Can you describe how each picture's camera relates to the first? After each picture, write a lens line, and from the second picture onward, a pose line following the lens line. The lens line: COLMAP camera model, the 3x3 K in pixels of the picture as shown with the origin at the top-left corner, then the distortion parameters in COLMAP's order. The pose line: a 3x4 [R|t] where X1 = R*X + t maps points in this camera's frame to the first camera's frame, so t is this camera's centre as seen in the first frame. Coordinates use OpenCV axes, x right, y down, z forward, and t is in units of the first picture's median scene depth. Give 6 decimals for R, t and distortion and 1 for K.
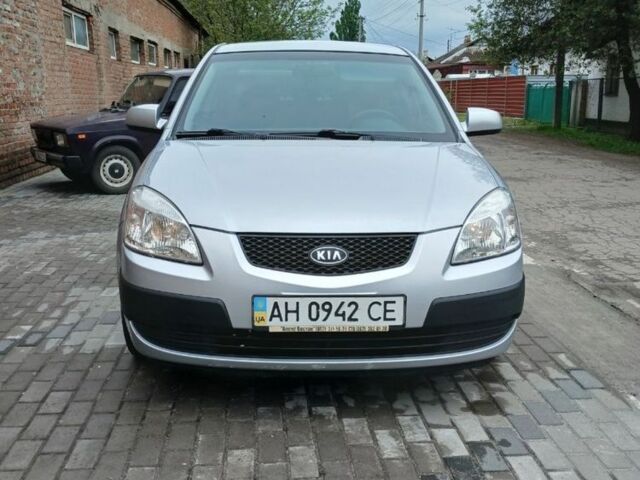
lens RADIAL K [[704.1, 0, 320.0], [0, 704.1, 240.0], [0, 0, 1]] dist [0.052419, -0.025499]
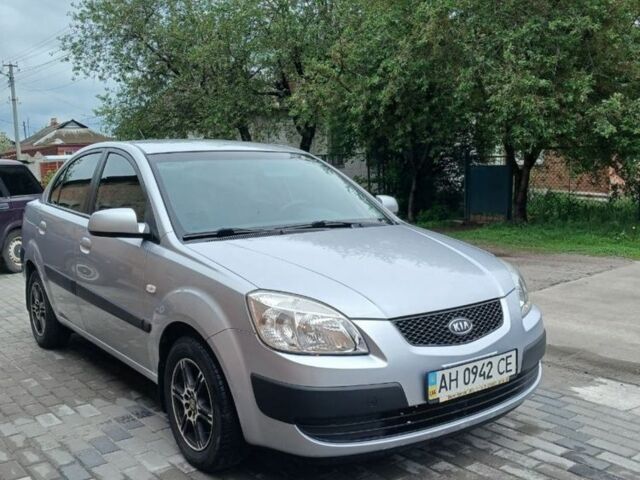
lens RADIAL K [[656.5, 0, 319.6], [0, 656.5, 252.0], [0, 0, 1]] dist [0.157267, -0.433202]
pose [[0.827490, -0.094134, 0.553534, -0.781026], [0.139950, 0.989310, -0.040973, -0.088018], [-0.543760, 0.111372, 0.831818, 0.204324]]
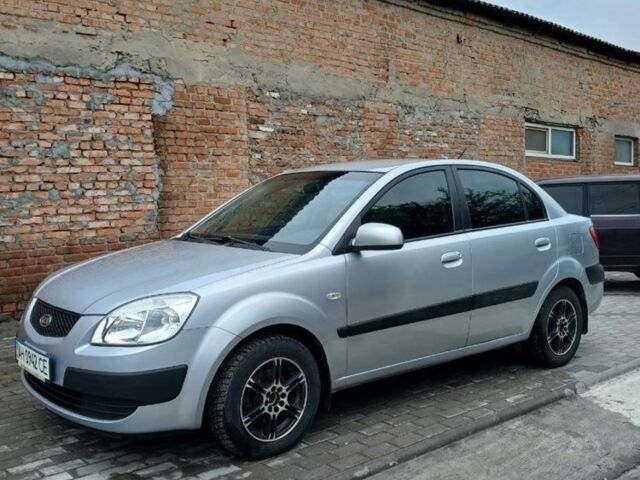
lens RADIAL K [[656.5, 0, 319.6], [0, 656.5, 252.0], [0, 0, 1]] dist [0.157267, -0.433202]
pose [[0.608396, 0.060357, -0.791335, 1.395095], [-0.154604, 0.987015, -0.043582, -0.140409], [0.778429, 0.148859, 0.609827, 0.600410]]
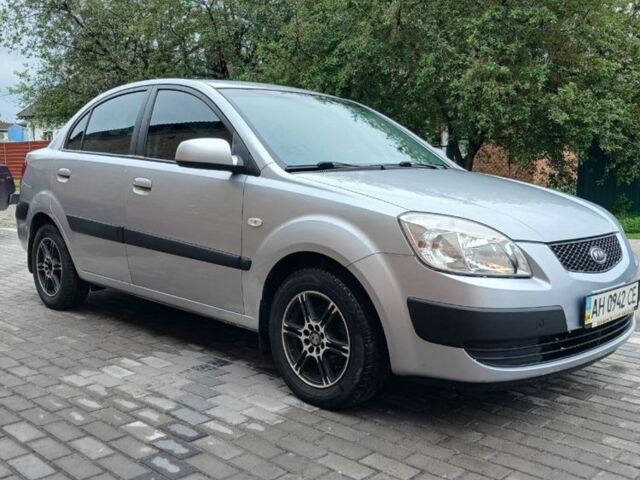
lens RADIAL K [[656.5, 0, 319.6], [0, 656.5, 252.0], [0, 0, 1]] dist [0.157267, -0.433202]
pose [[0.736262, -0.087650, 0.670996, -1.062562], [0.135261, 0.990628, -0.019015, -0.024154], [-0.663041, 0.104759, 0.741217, 0.497461]]
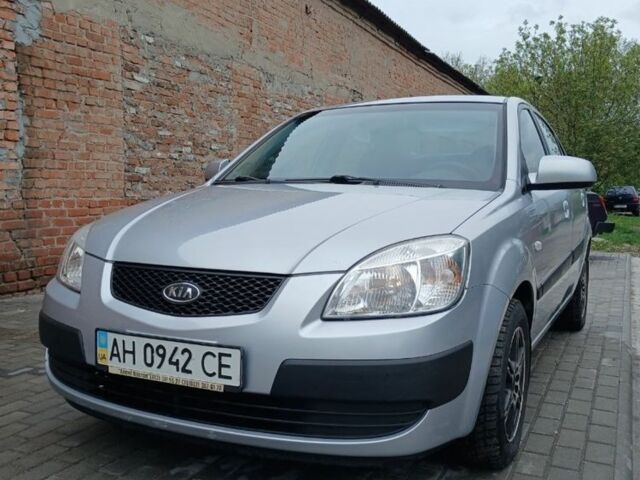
lens RADIAL K [[667.7, 0, 305.2], [0, 667.7, 242.1], [0, 0, 1]] dist [-0.003594, -0.033939]
pose [[0.879186, 0.038228, -0.474943, 0.528533], [-0.104548, 0.987963, -0.114013, 0.038572], [0.464868, 0.149893, 0.872600, 0.361663]]
